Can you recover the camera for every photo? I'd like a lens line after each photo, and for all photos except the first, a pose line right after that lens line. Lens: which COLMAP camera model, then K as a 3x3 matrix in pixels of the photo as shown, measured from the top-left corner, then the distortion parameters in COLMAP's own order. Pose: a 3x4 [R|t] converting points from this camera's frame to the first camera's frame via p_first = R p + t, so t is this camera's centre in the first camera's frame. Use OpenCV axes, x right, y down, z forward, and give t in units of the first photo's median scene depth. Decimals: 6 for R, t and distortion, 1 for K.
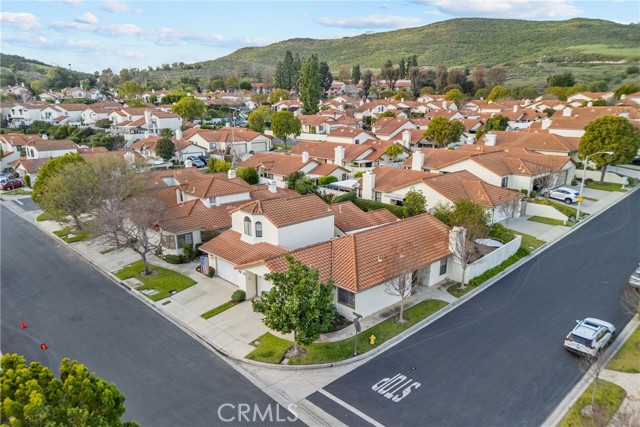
lens RADIAL K [[459.3, 0, 318.1], [0, 459.3, 229.9], [0, 0, 1]] dist [0.062039, -0.054427]
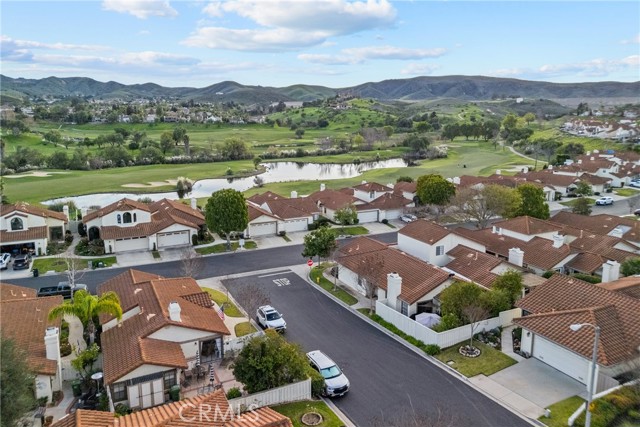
lens RADIAL K [[459.3, 0, 318.1], [0, 459.3, 229.9], [0, 0, 1]] dist [0.062039, -0.054427]
pose [[-0.296635, 0.224338, -0.928267, 1.154389], [-0.266438, 0.913979, 0.306028, -0.334158], [0.917070, 0.338104, -0.211346, 0.842670]]
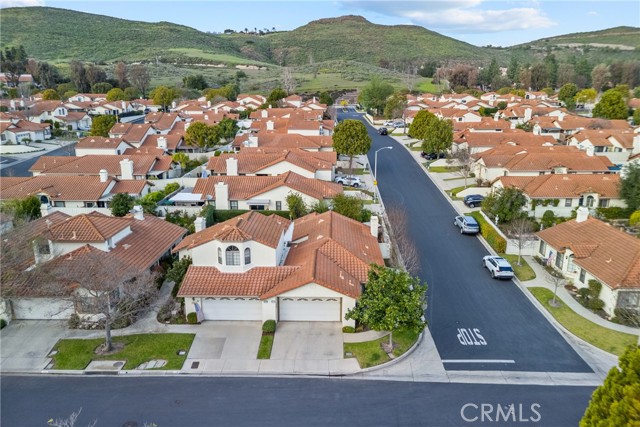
lens RADIAL K [[455.7, 0, 320.0], [0, 455.7, 213.5], [0, 0, 1]] dist [0.042933, -0.004980]
pose [[0.713899, -0.176770, 0.677569, -0.535354], [0.192000, 0.979943, 0.053362, -0.090130], [-0.673412, 0.091998, 0.733521, 0.156942]]
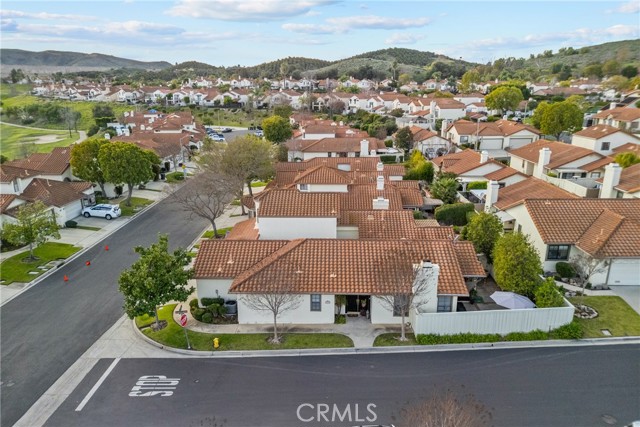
lens RADIAL K [[459.3, 0, 318.1], [0, 459.3, 229.9], [0, 0, 1]] dist [0.062039, -0.054427]
pose [[0.710633, 0.201941, -0.673959, 0.552190], [-0.188425, 0.977556, 0.094231, -0.077260], [0.677862, 0.060027, 0.732735, 0.270550]]
